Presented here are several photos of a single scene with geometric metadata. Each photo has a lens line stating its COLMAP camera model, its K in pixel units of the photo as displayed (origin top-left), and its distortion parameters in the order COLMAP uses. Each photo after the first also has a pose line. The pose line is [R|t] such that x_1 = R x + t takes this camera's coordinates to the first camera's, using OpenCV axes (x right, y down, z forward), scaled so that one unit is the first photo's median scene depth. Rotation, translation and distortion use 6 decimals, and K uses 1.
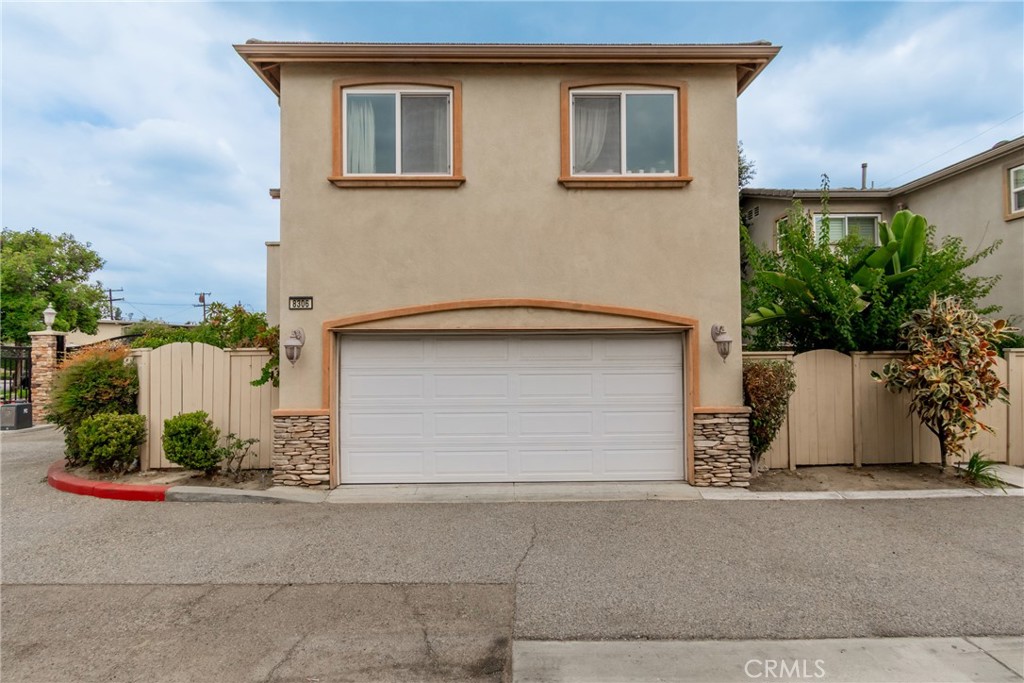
lens RADIAL K [[496.8, 0, 512.6], [0, 496.8, 342.0], [0, 0, 1]] dist [-0.001172, -0.000656]
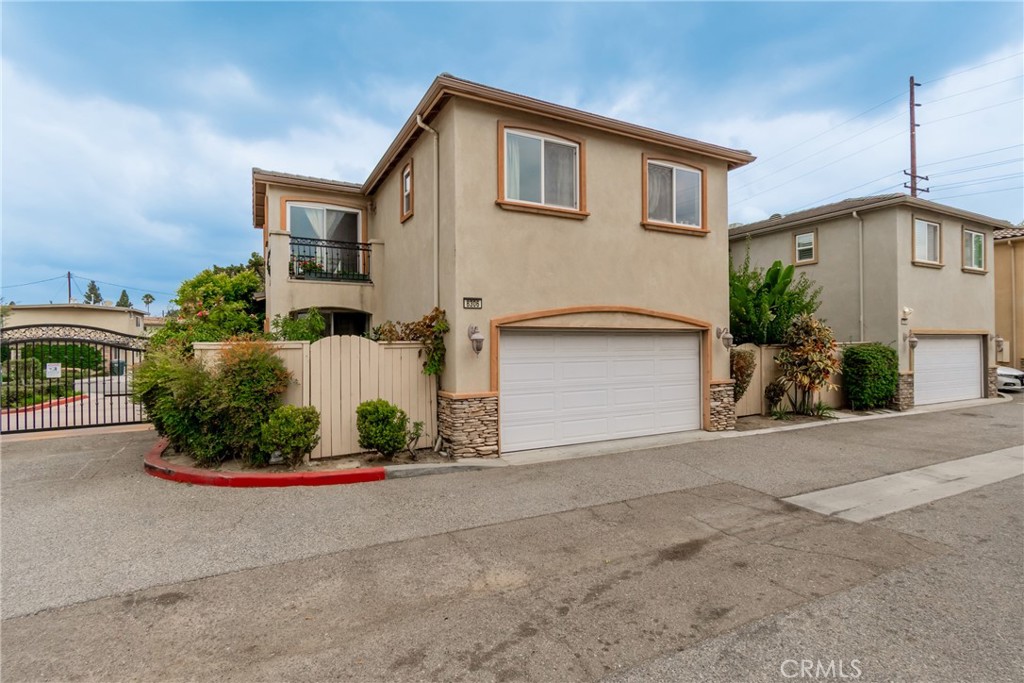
lens RADIAL K [[496.8, 0, 512.0], [0, 496.8, 344.1], [0, 0, 1]] dist [-0.001172, -0.000656]
pose [[0.894178, 0.000937, 0.447710, -0.870104], [-0.006313, 0.999925, 0.010514, 0.006052], [-0.447667, -0.012228, 0.894117, -0.100447]]
